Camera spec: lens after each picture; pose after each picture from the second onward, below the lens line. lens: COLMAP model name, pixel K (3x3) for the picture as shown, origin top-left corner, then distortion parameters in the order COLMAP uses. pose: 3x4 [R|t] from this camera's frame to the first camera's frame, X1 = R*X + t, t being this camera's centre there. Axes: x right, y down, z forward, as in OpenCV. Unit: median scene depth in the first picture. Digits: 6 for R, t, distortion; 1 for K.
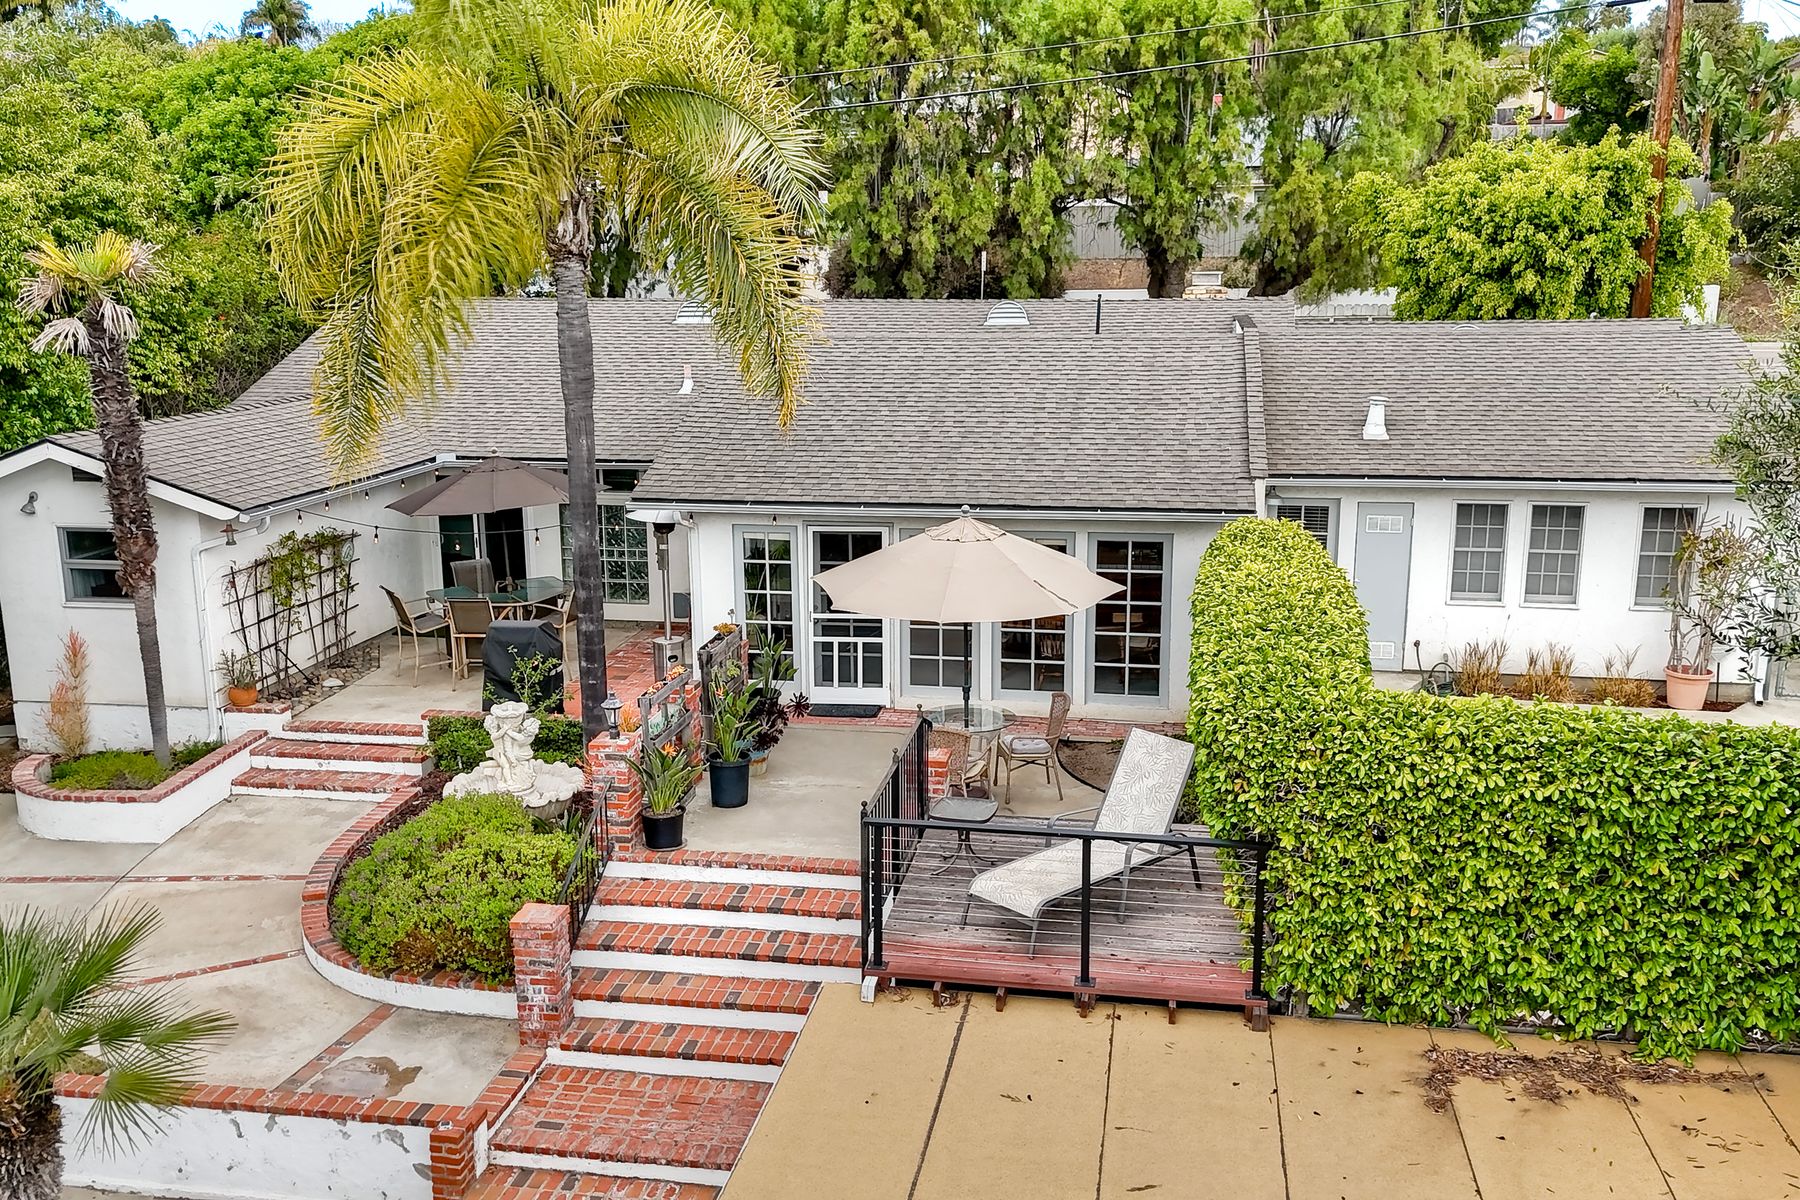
lens RADIAL K [[1564.0, 0, 894.5], [0, 1564.0, 619.9], [0, 0, 1]] dist [0.108793, -0.210299]
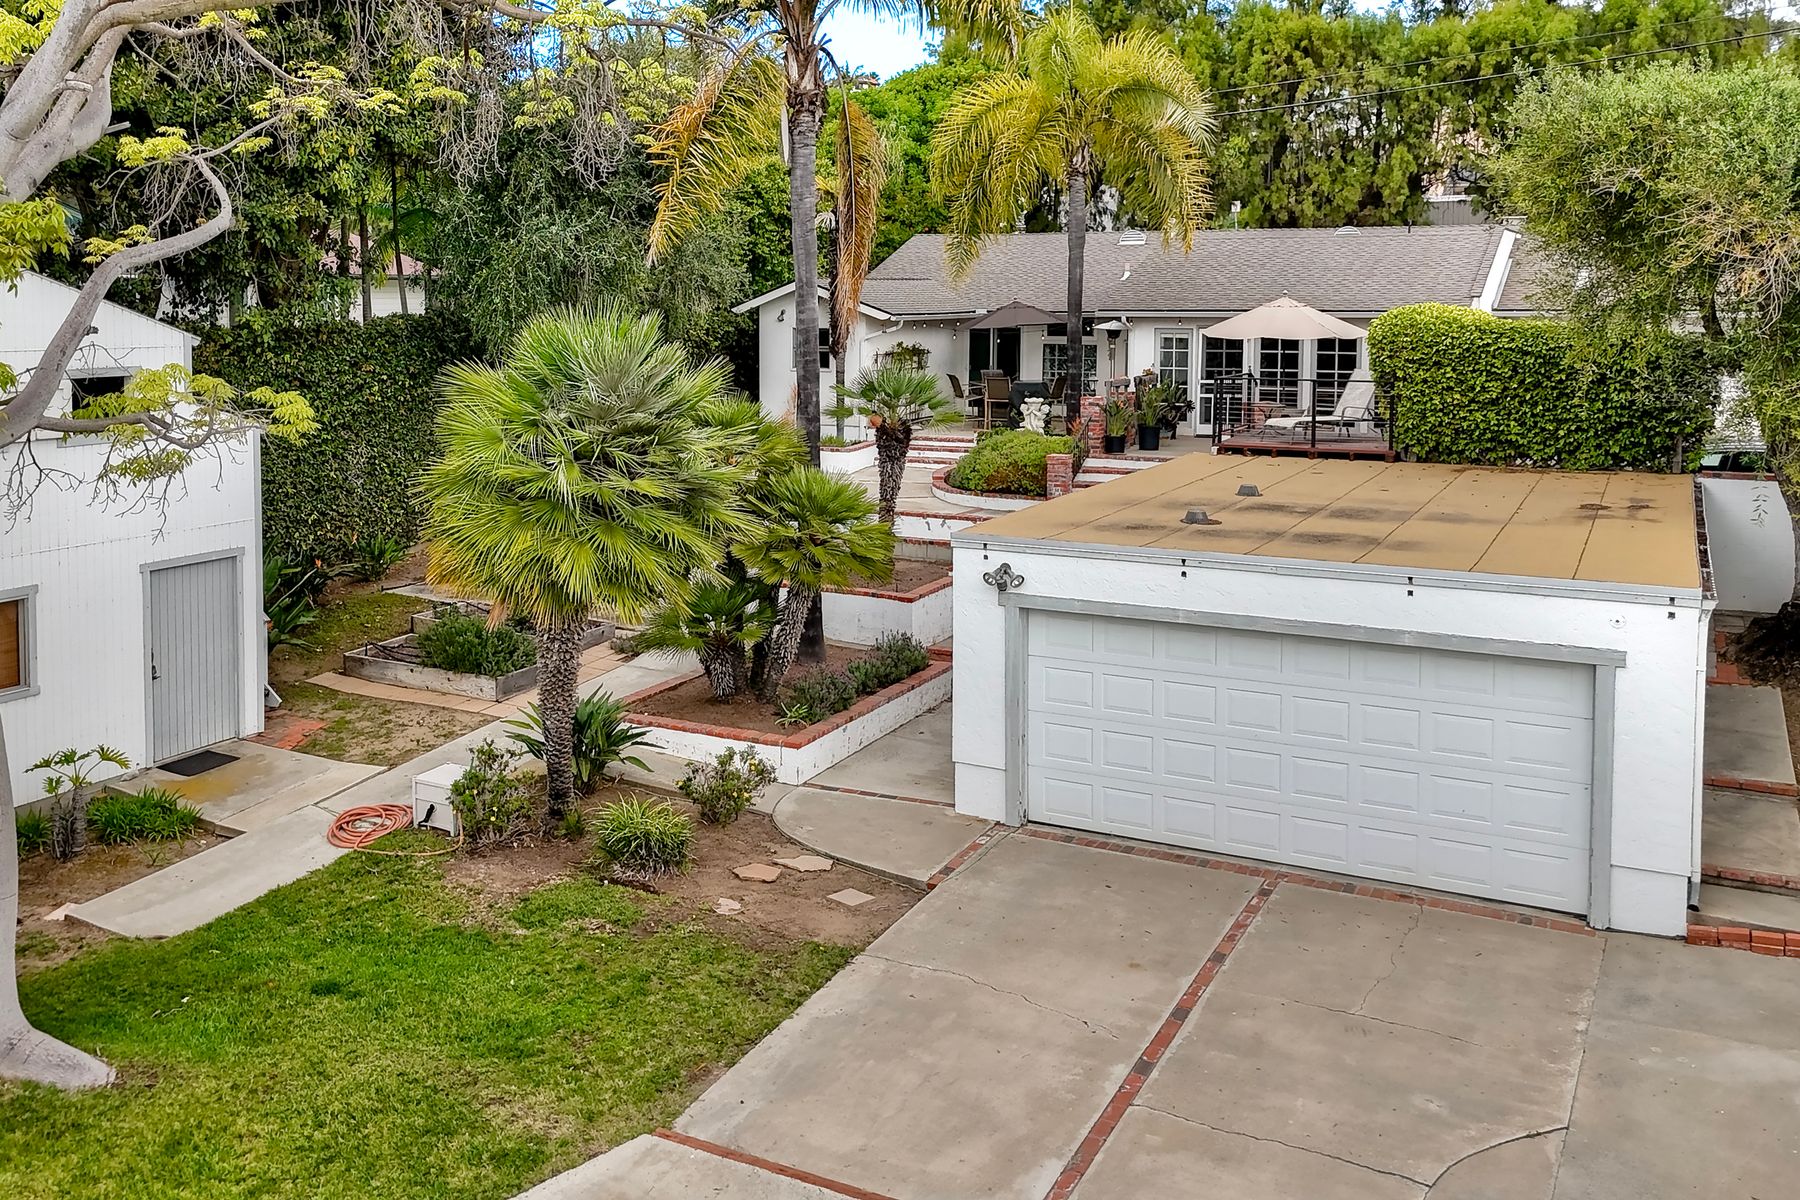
lens RADIAL K [[1625.7, 0, 782.9], [0, 1625.7, 427.0], [0, 0, 1]] dist [0.084501, -0.112171]
pose [[0.950090, 0.030762, -0.310455, 0.071674], [-0.075705, 0.988116, -0.133771, 0.323310], [0.302651, 0.150598, 0.941129, -0.827144]]
